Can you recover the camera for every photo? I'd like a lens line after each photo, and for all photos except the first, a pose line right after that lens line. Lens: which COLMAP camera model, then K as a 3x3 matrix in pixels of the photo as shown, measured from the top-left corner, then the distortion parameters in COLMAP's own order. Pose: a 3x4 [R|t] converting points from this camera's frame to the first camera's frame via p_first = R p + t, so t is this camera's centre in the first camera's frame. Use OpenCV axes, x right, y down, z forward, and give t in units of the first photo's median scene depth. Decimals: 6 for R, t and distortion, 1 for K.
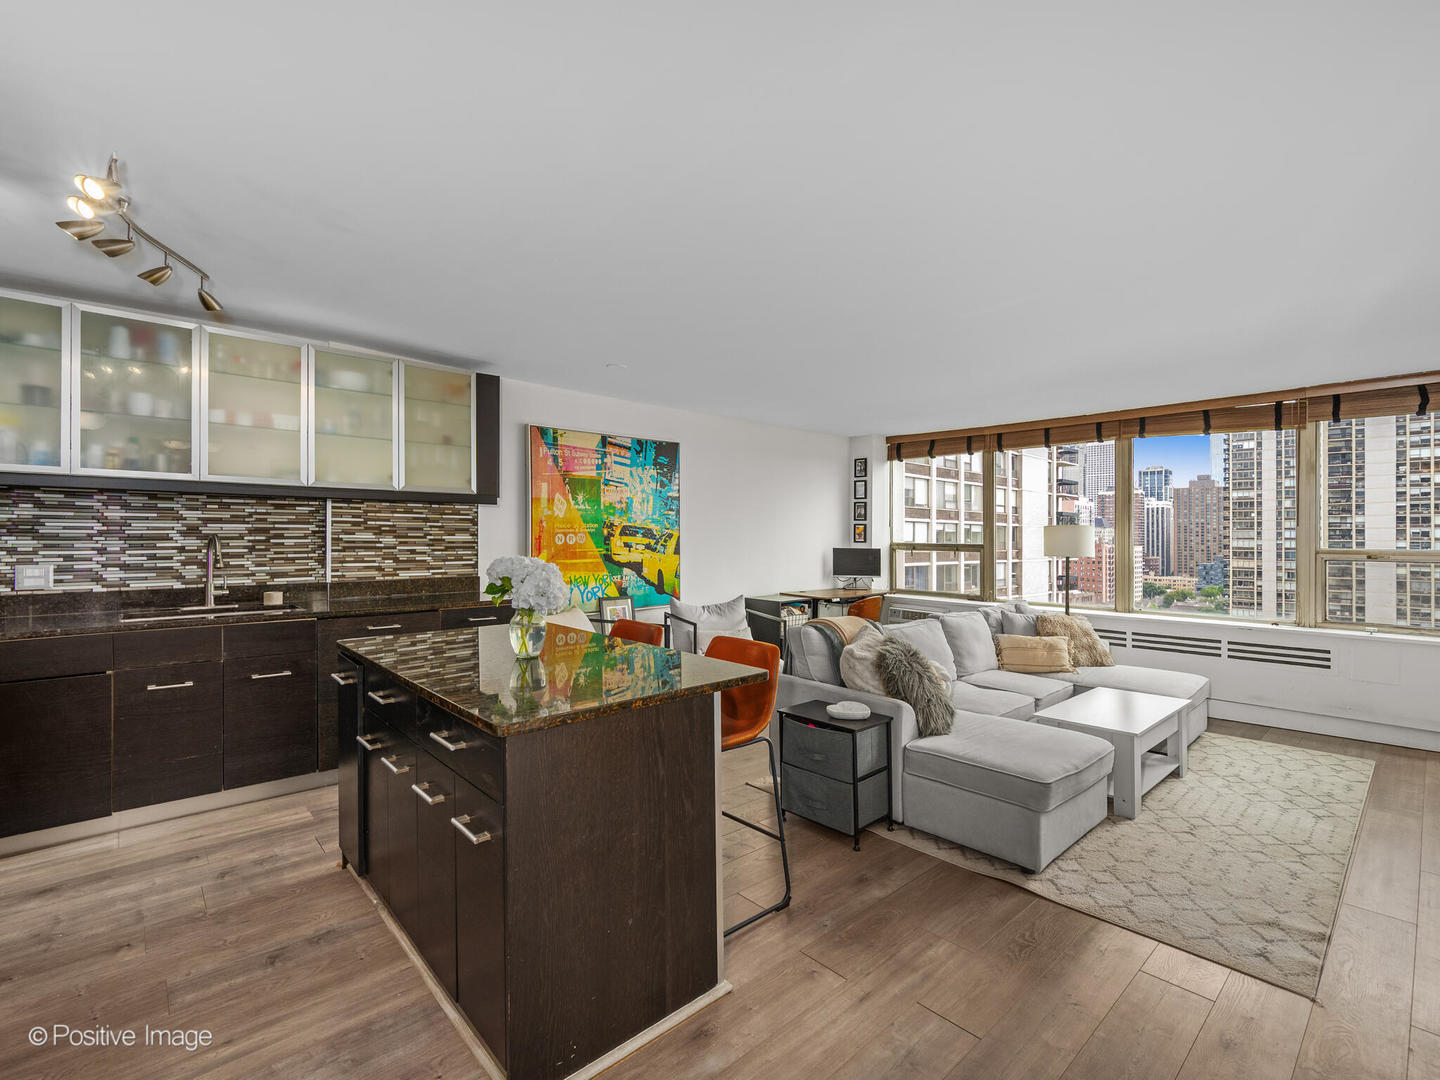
lens RADIAL K [[677.2, 0, 737.4], [0, 677.2, 528.2], [0, 0, 1]] dist [-0.002232, -0.001434]
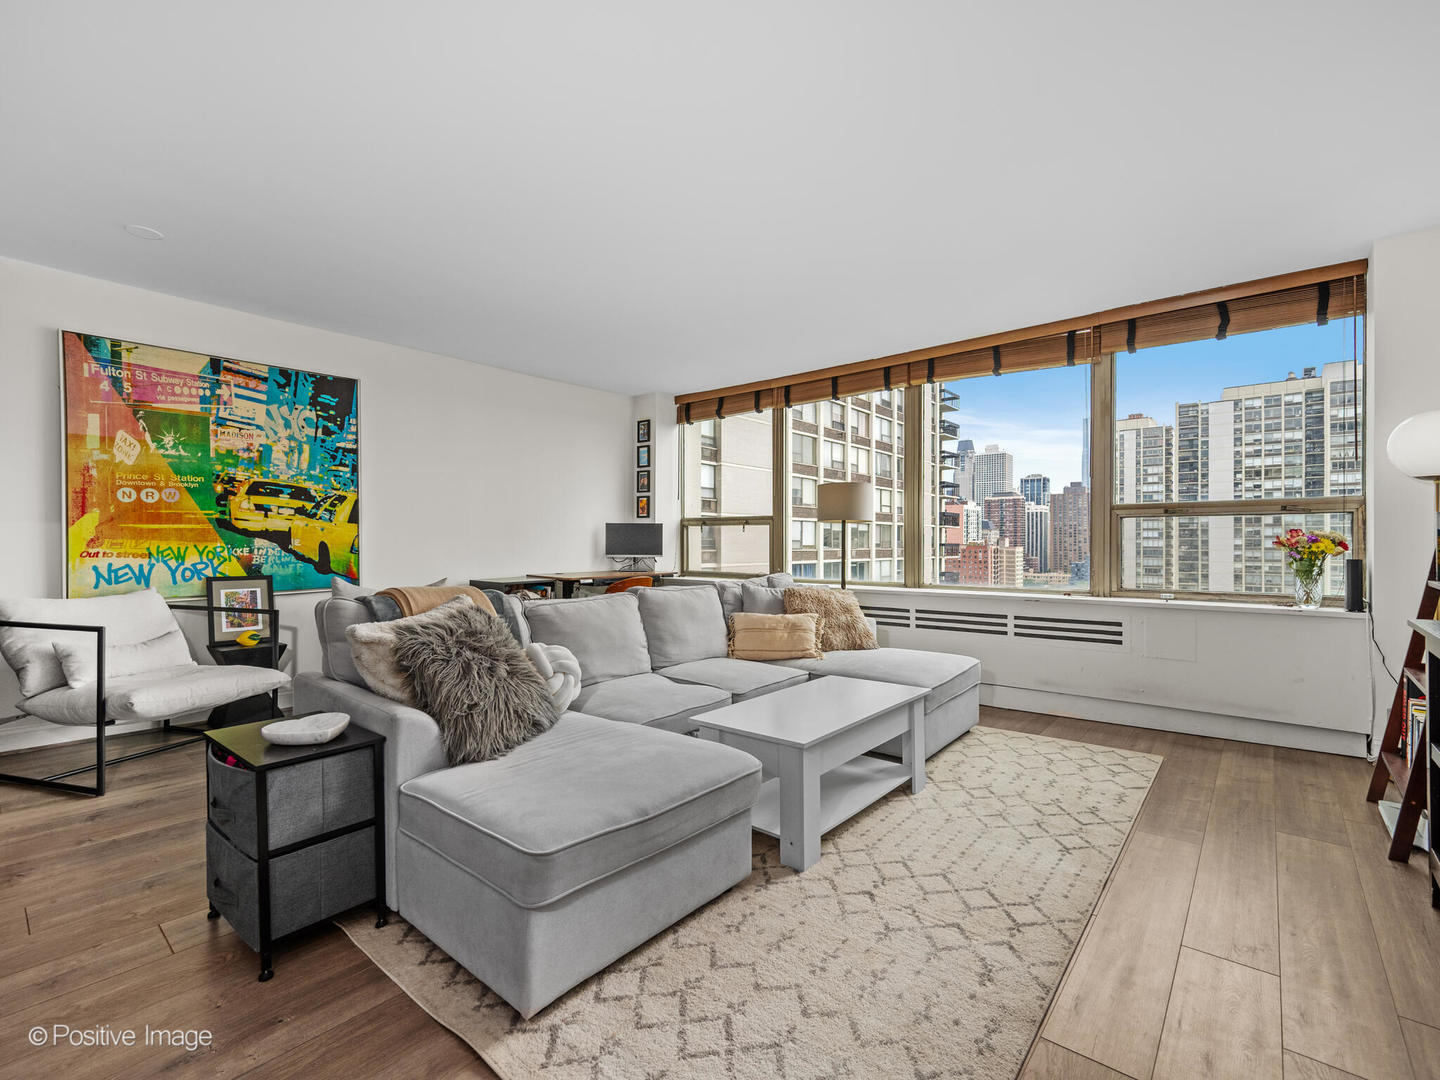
lens RADIAL K [[651.4, 0, 729.0], [0, 651.4, 533.2], [0, 0, 1]] dist [-0.001520, -0.000512]
pose [[0.993591, -0.009817, 0.112606, 0.280074], [0.009936, 0.999951, -0.000497, 0.060726], [-0.112595, 0.001612, 0.993640, 0.233446]]
